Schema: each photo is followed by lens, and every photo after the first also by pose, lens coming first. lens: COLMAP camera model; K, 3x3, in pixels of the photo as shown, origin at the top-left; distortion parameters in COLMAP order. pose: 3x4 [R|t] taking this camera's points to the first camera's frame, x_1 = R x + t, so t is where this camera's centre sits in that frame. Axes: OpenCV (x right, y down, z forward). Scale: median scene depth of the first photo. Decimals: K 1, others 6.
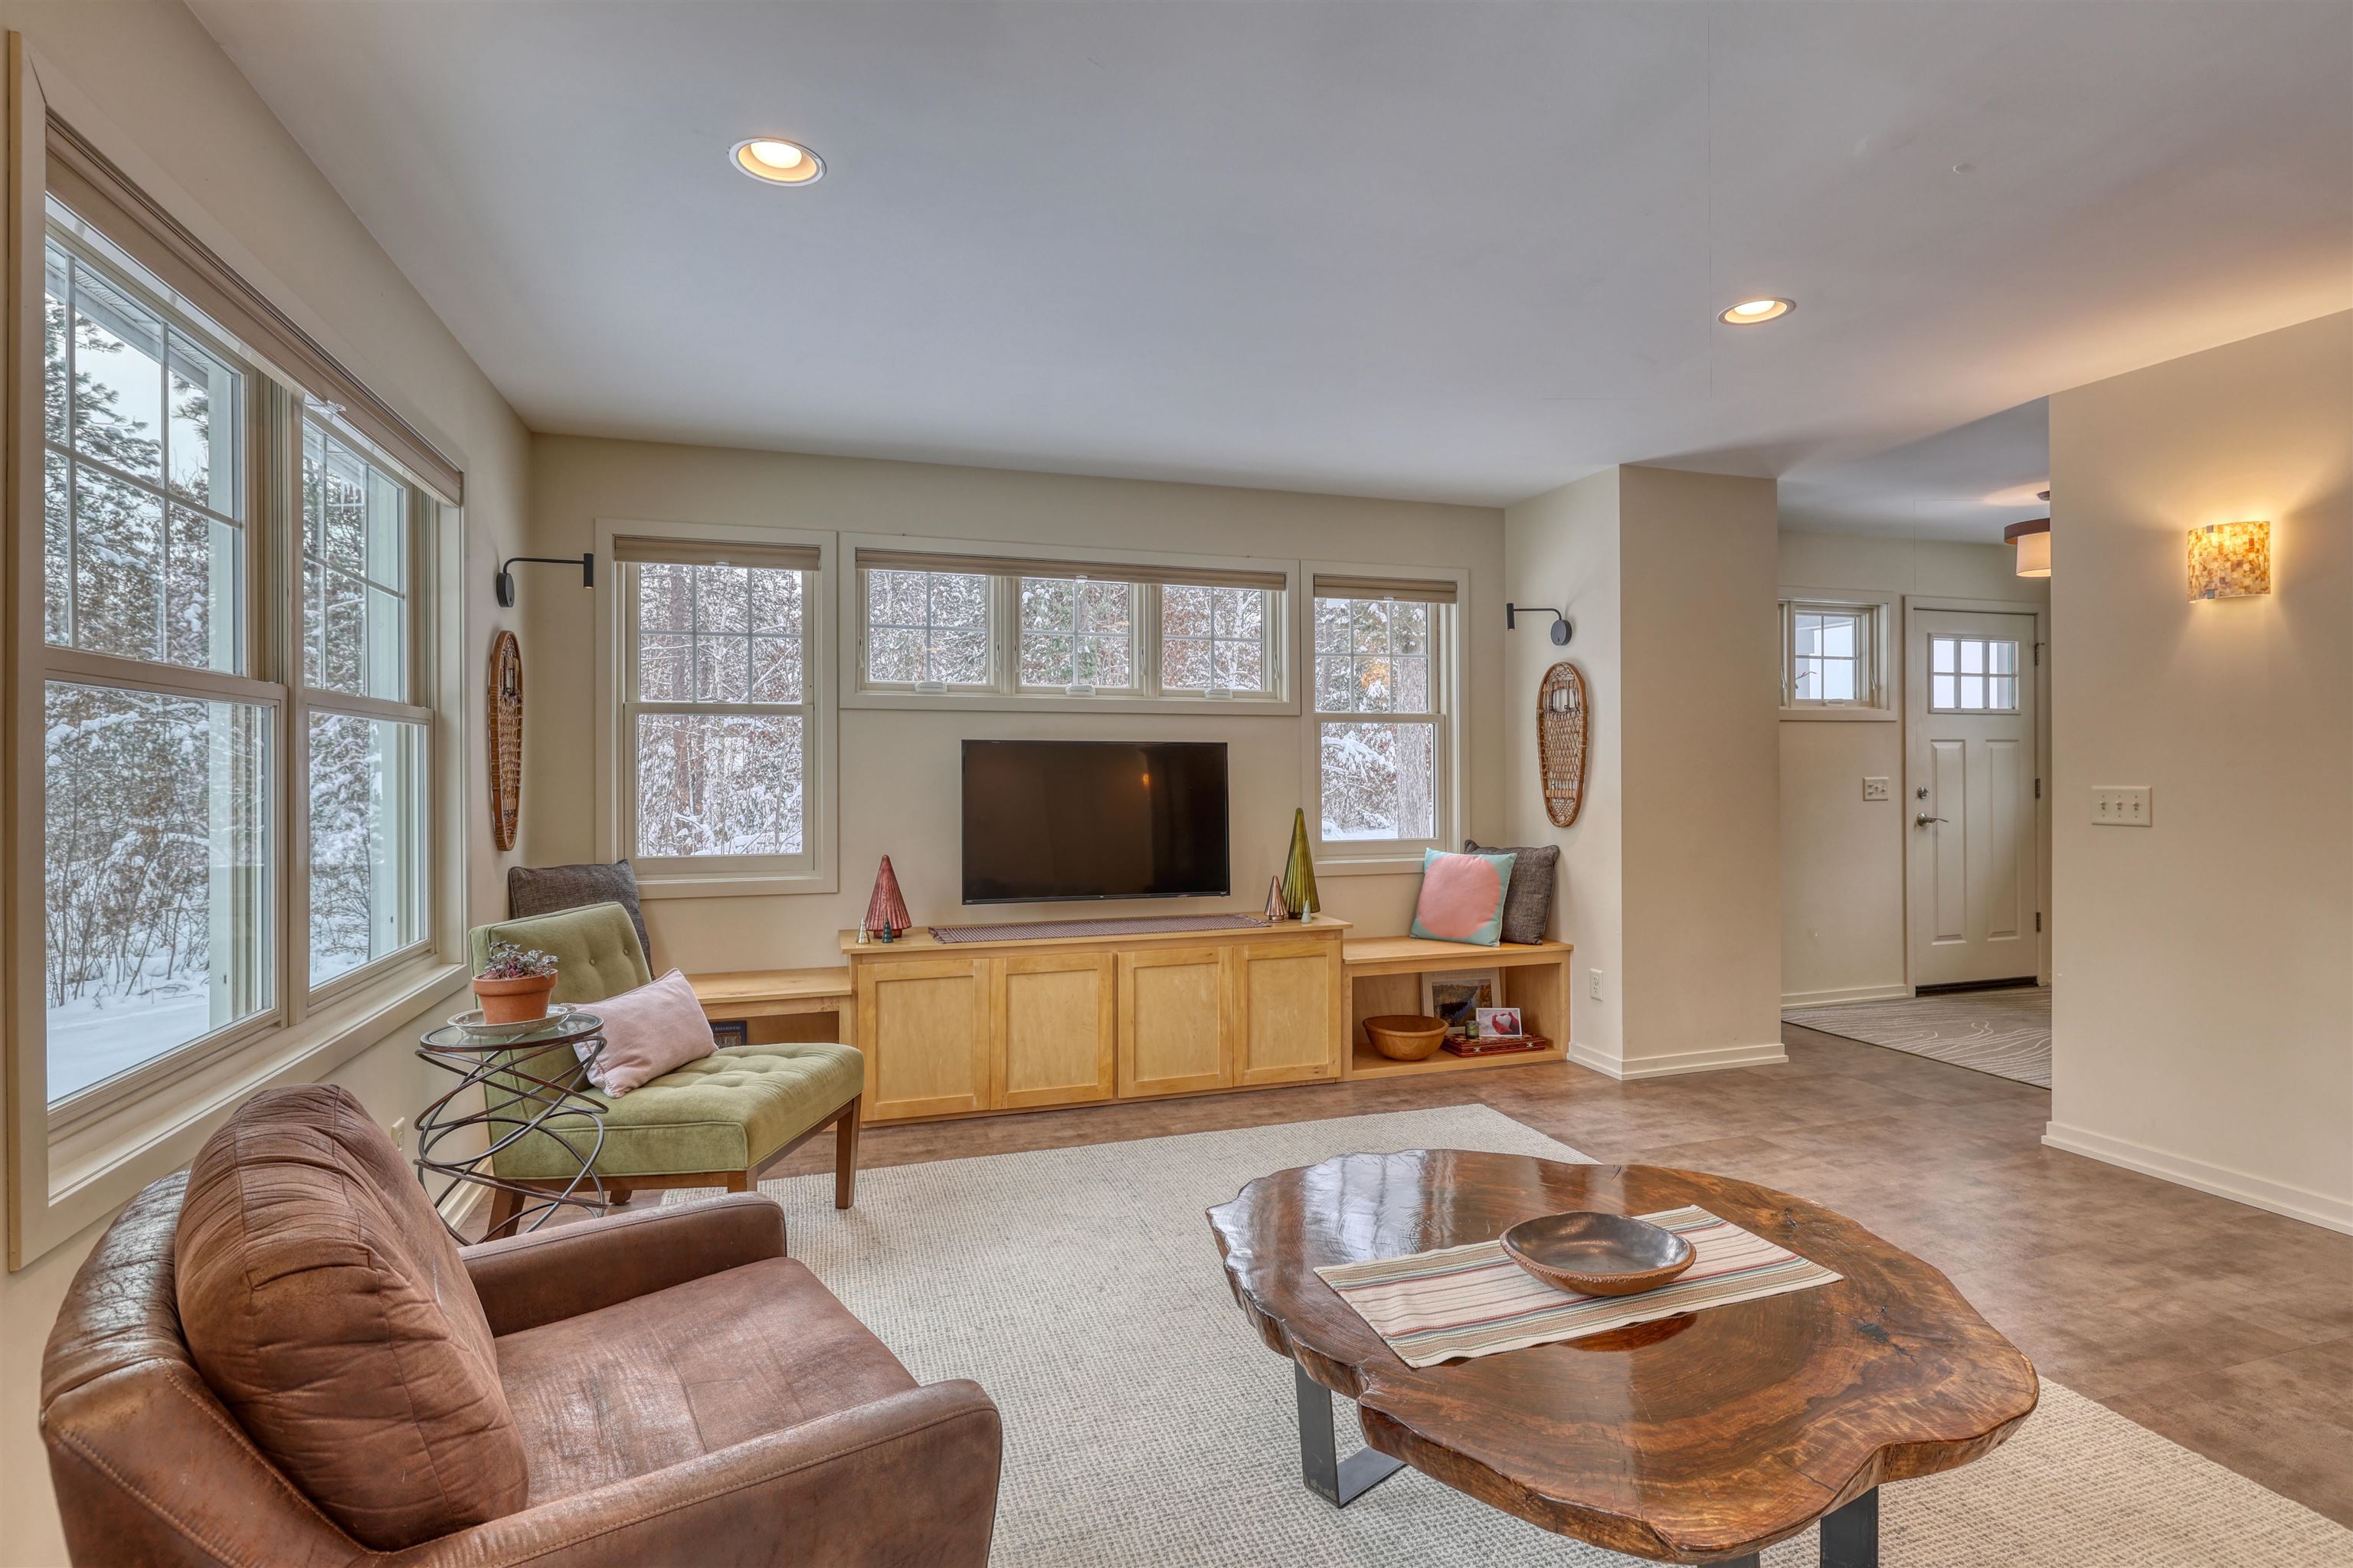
lens RADIAL K [[1143.1, 0, 1171.2], [0, 1143.1, 768.2], [0, 0, 1]] dist [-0.001488, 0.000029]
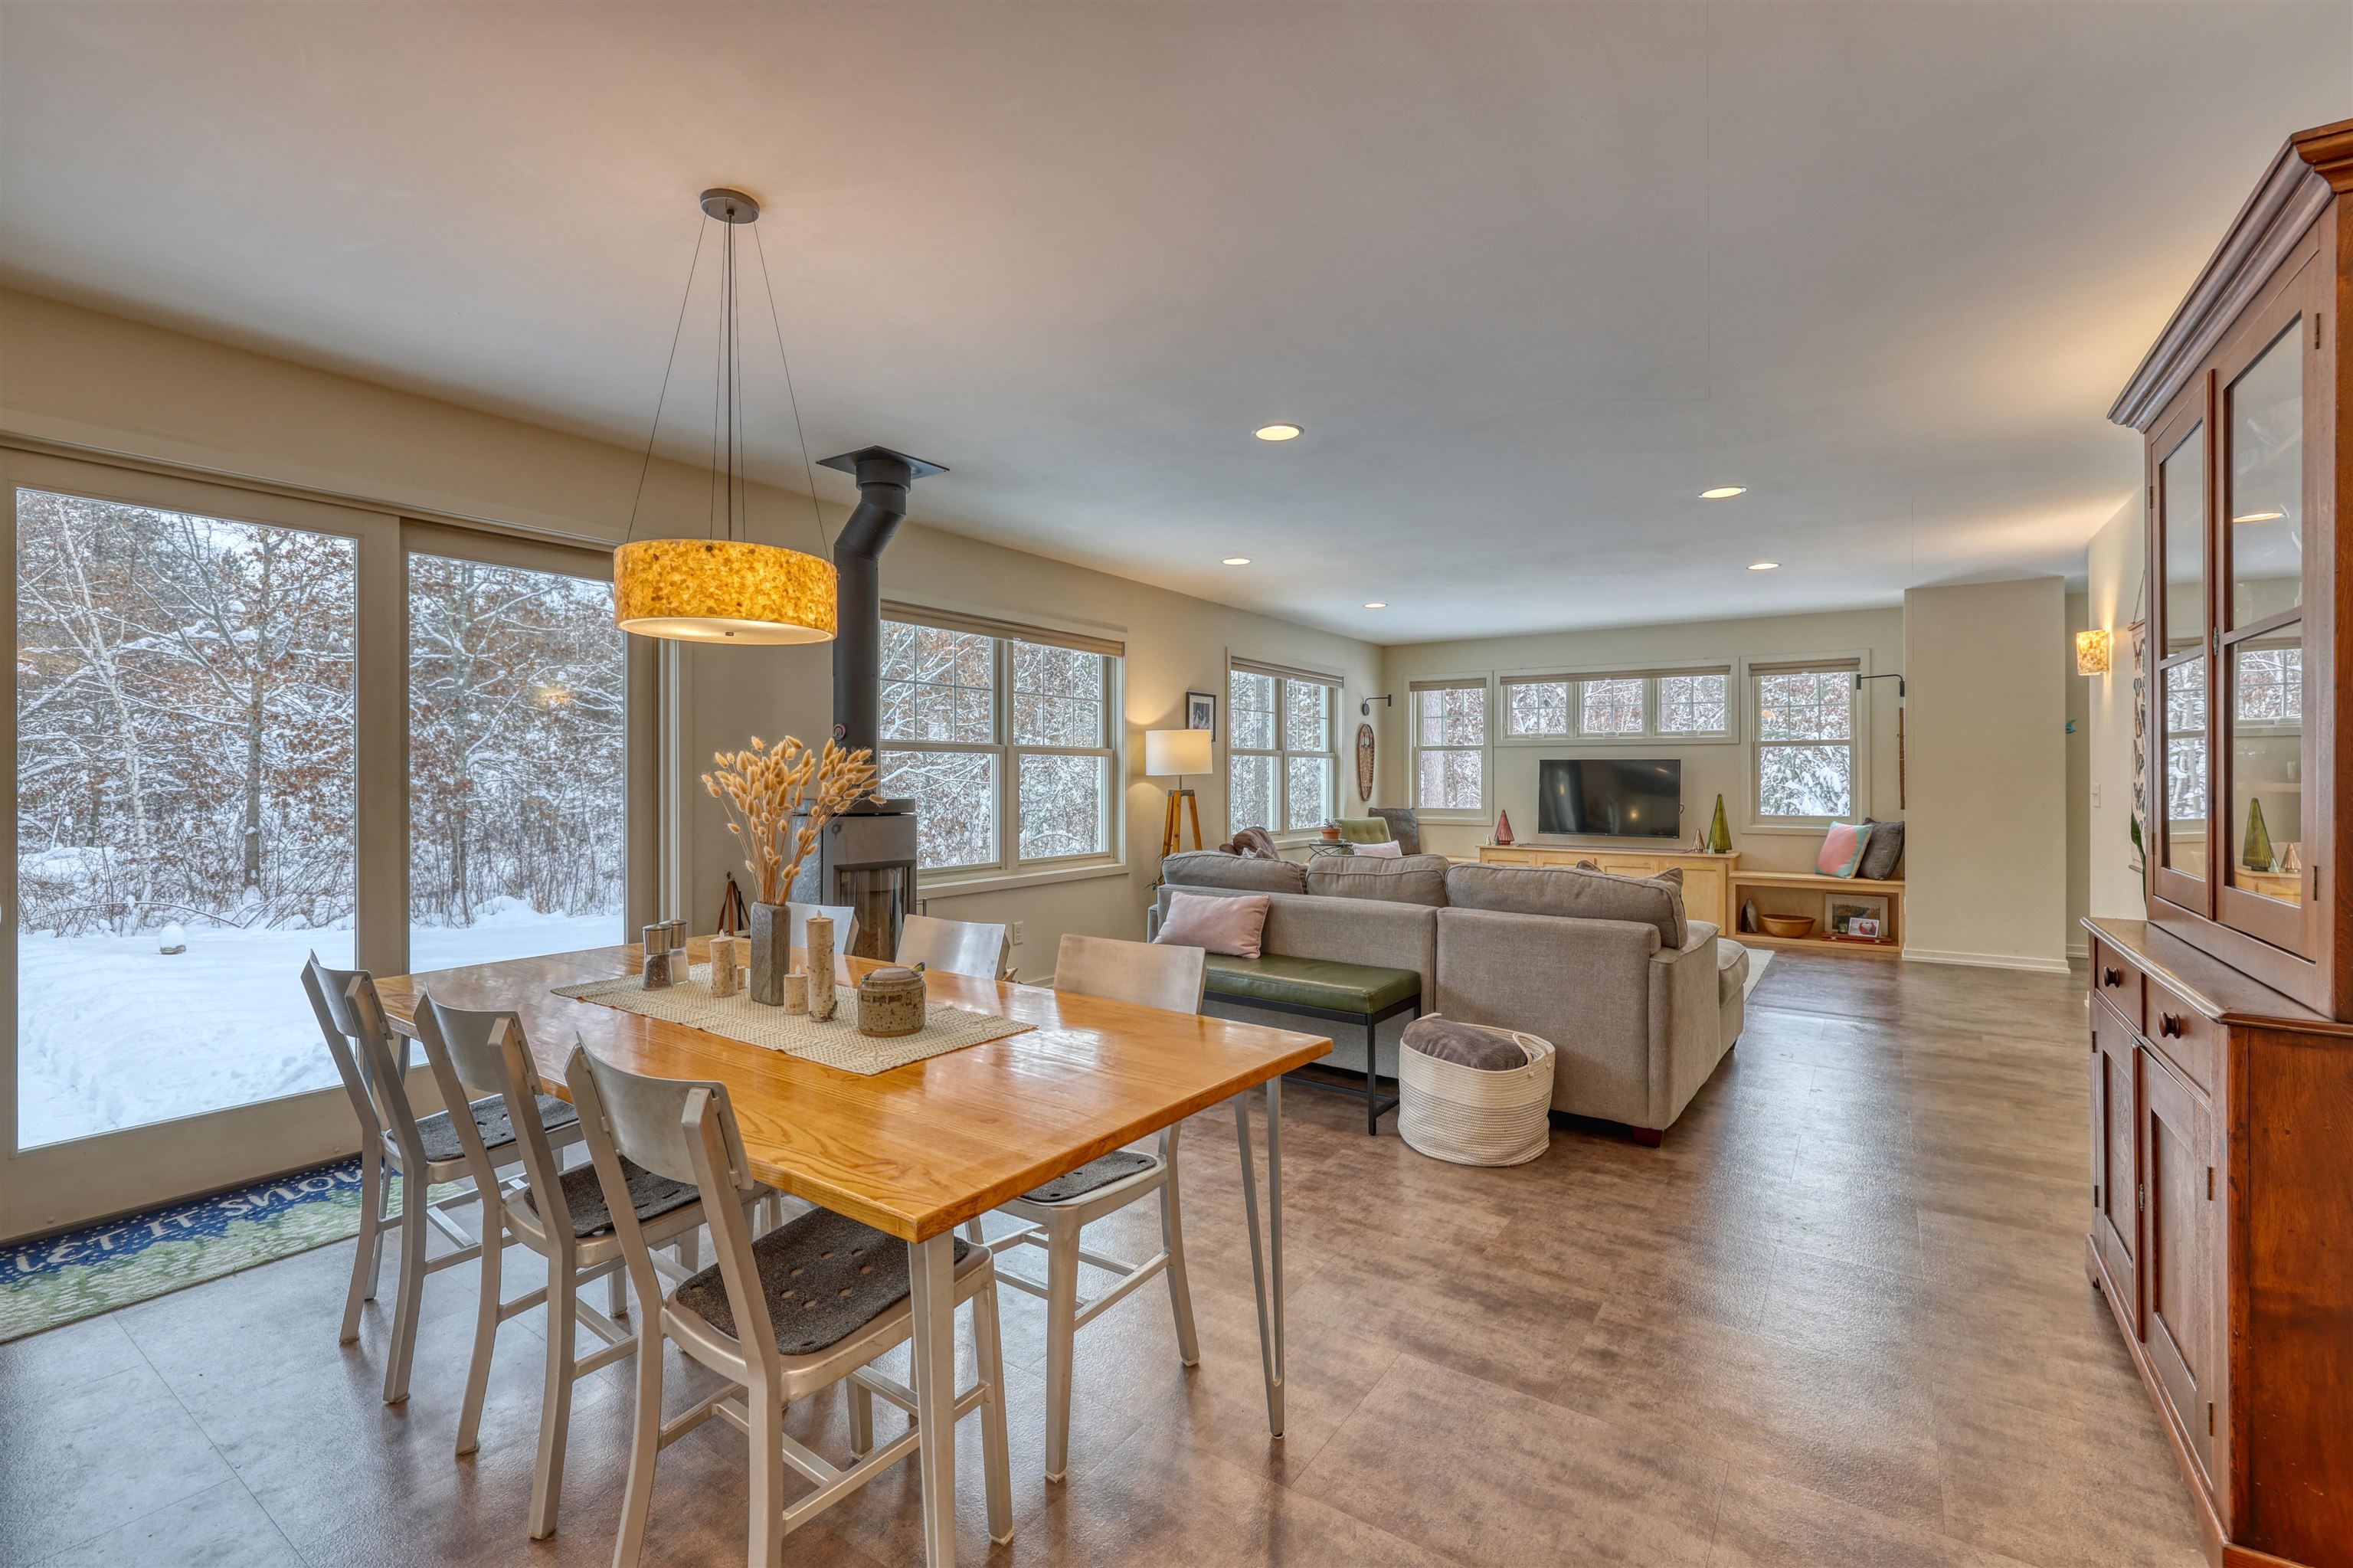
lens RADIAL K [[1009.8, 0, 1176.4], [0, 1009.8, 776.5], [0, 0, 1]] dist [0.002871, 0.000242]
pose [[0.604841, 0.003486, -0.796339, 0.961366], [-0.002559, 0.999994, 0.002434, 0.004800], [0.796342, 0.000565, 0.604846, -0.761337]]
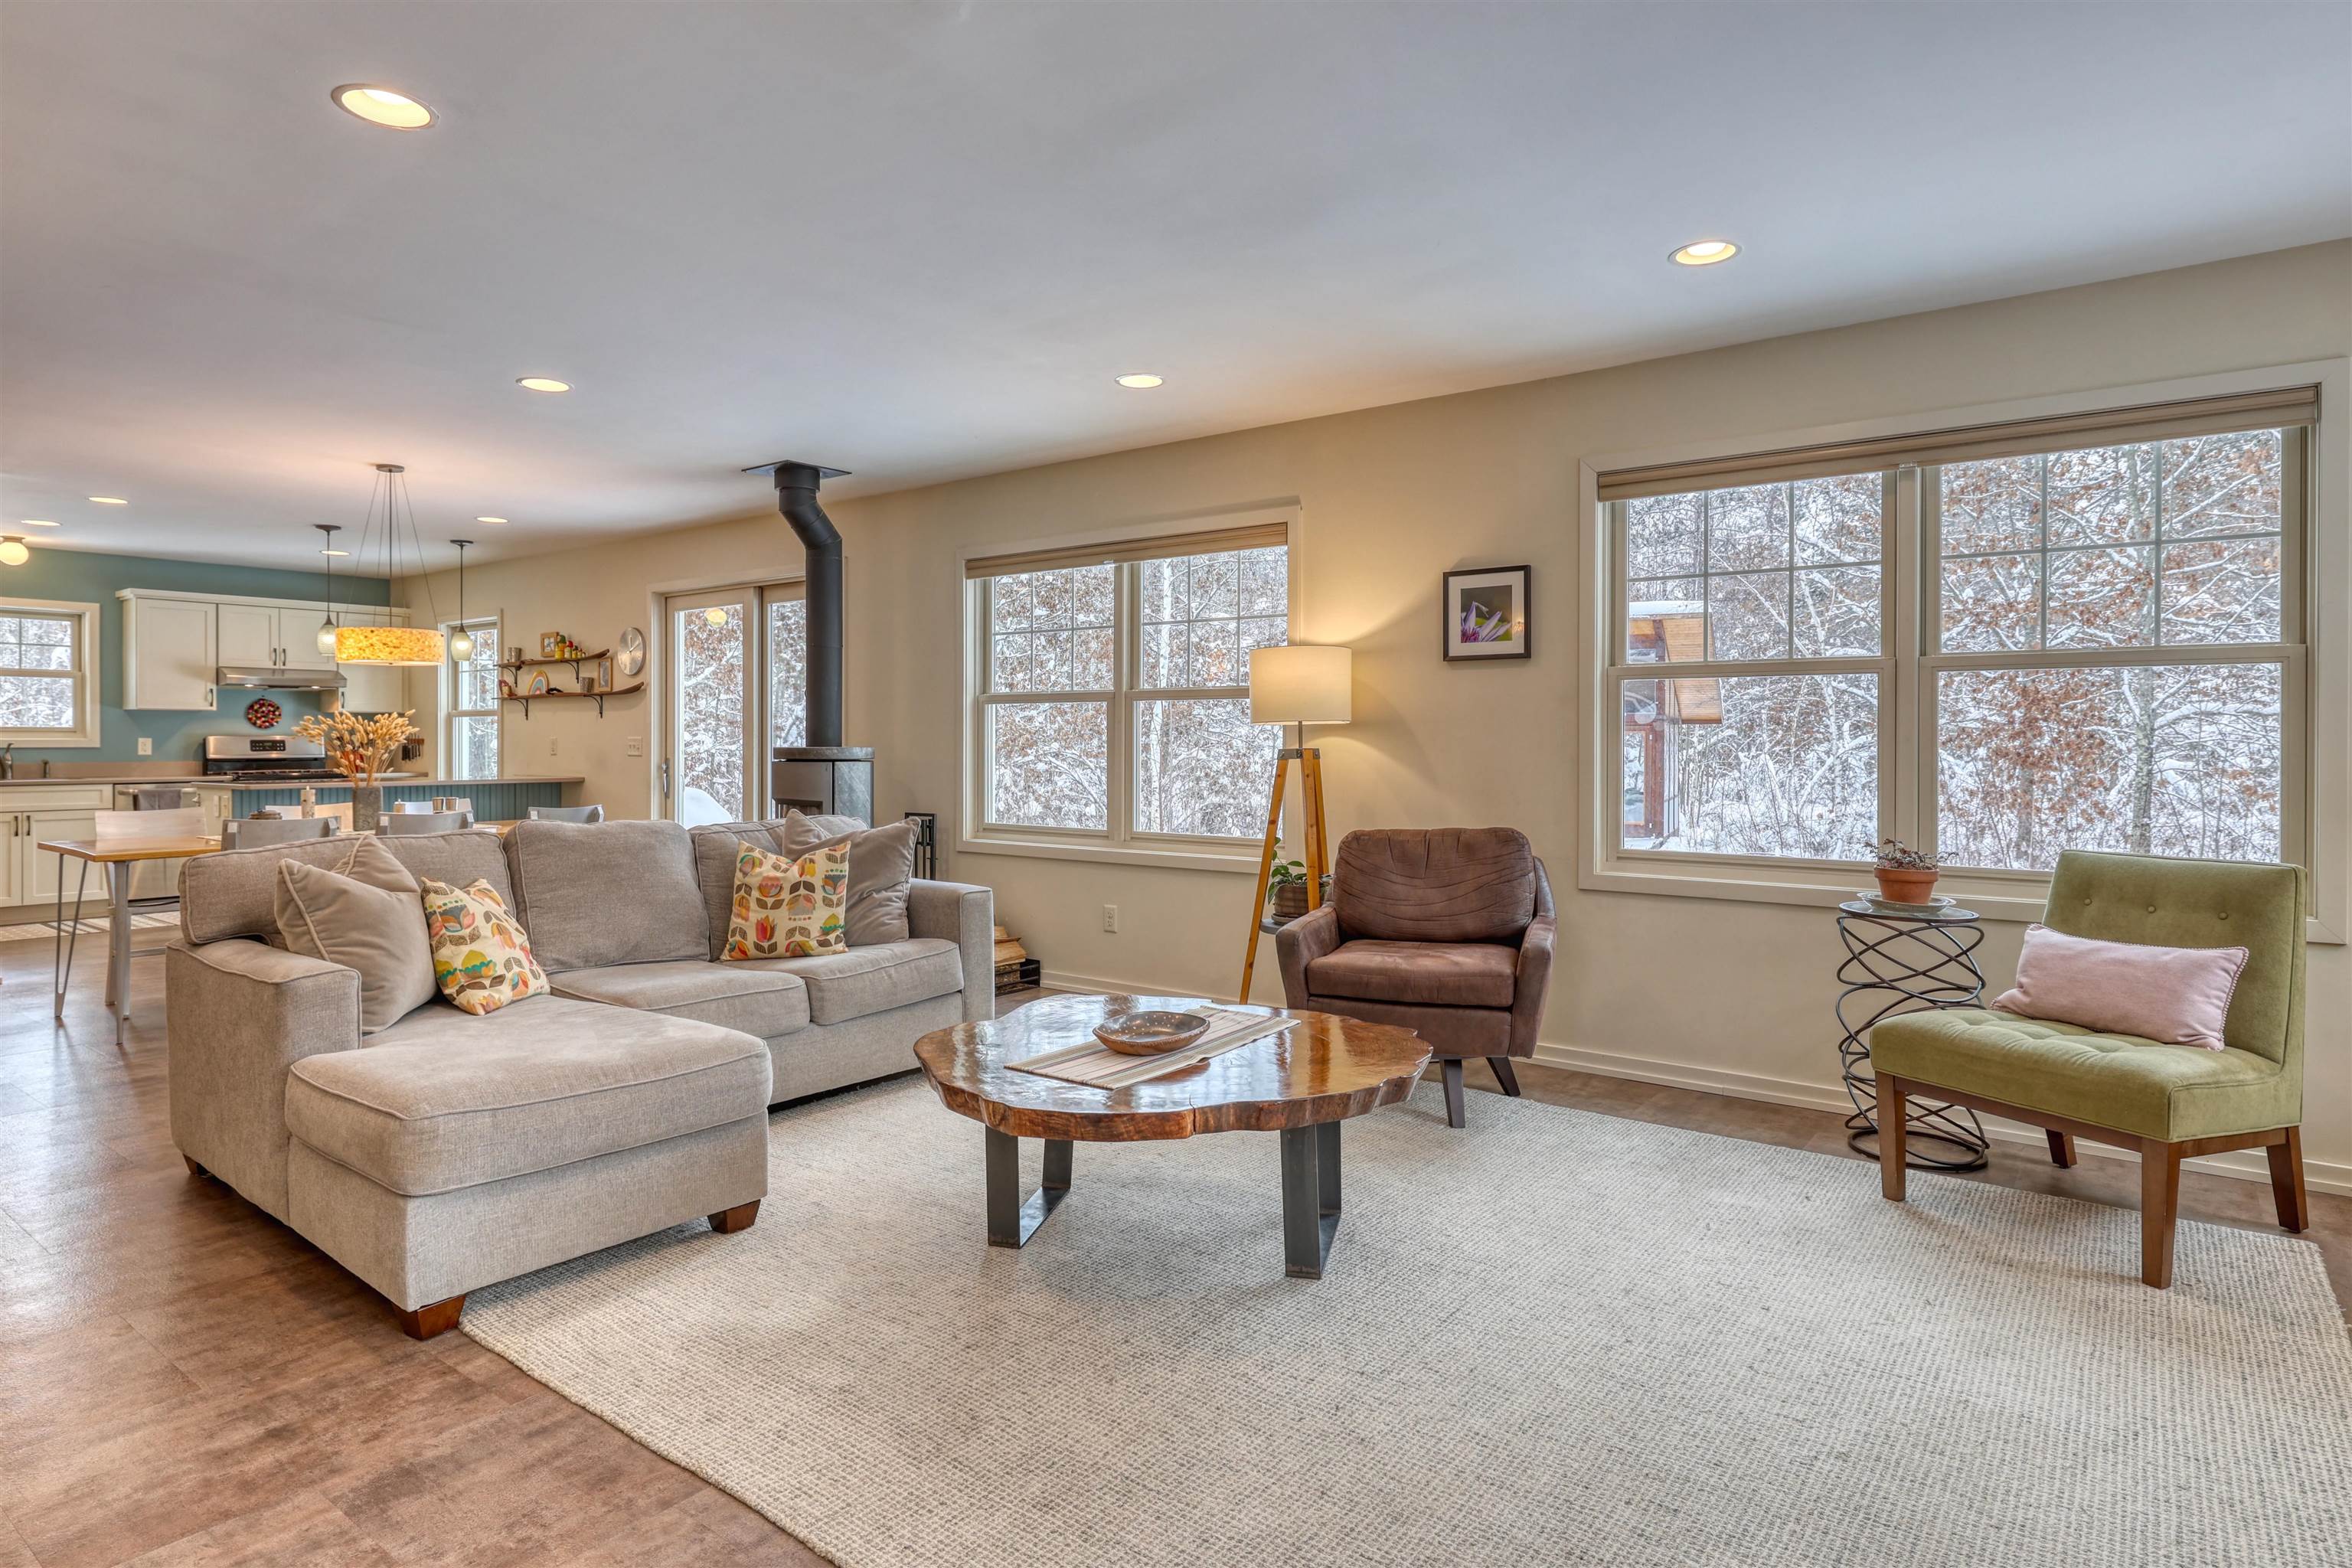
lens RADIAL K [[1274.4, 0, 1177.1], [0, 1274.4, 732.8], [0, 0, 1]] dist [0.002662, 0.000848]
pose [[-0.818895, 0.000498, -0.573943, 0.528180], [0.002207, 0.999995, -0.002280, 0.015621], [0.573939, -0.003134, -0.818892, 0.969757]]
